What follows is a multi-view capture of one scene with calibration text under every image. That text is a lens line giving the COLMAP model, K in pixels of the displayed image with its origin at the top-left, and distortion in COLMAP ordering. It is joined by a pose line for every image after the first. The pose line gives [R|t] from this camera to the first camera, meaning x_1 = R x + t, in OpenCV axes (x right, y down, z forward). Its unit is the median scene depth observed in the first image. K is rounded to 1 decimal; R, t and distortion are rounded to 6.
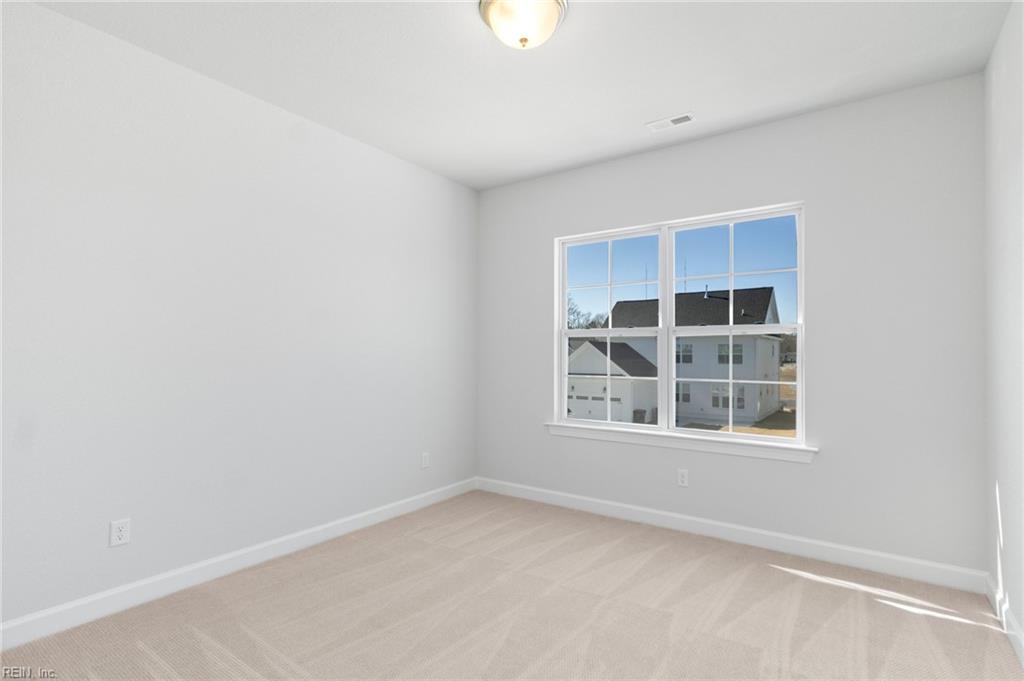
lens RADIAL K [[483.4, 0, 509.6], [0, 483.4, 347.0], [0, 0, 1]] dist [0.004825, 0.000616]
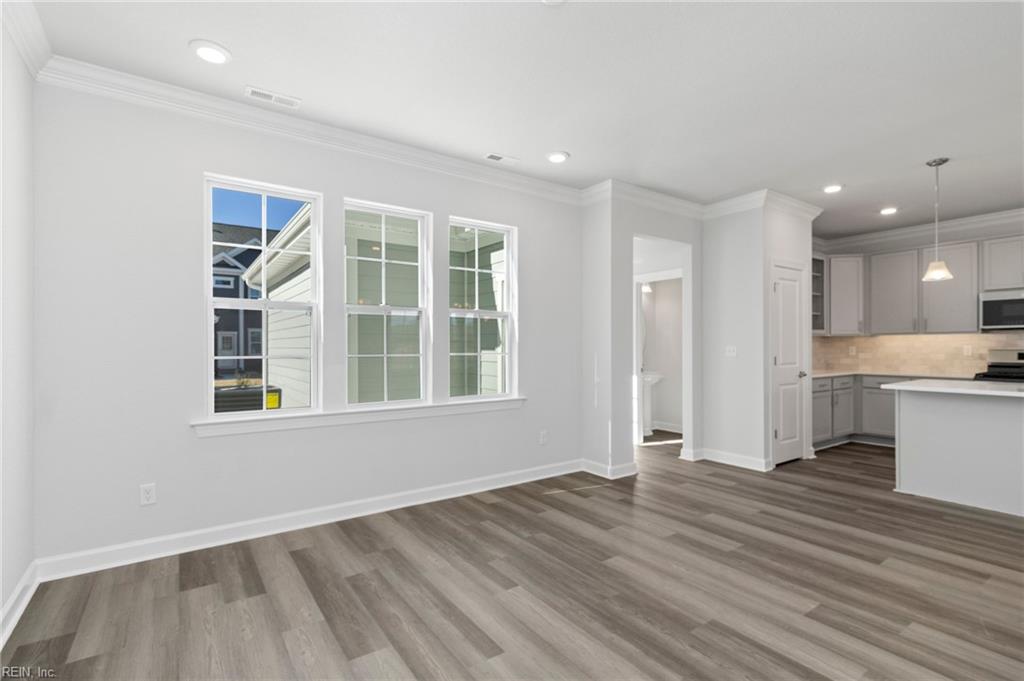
lens RADIAL K [[483.4, 0, 506.1], [0, 483.4, 342.7], [0, 0, 1]] dist [0.004825, 0.000616]
pose [[0.349074, -0.011377, 0.937026, -0.442176], [-0.029300, 0.999305, 0.023049, 0.006137], [-0.936637, -0.035500, 0.348498, 0.308526]]
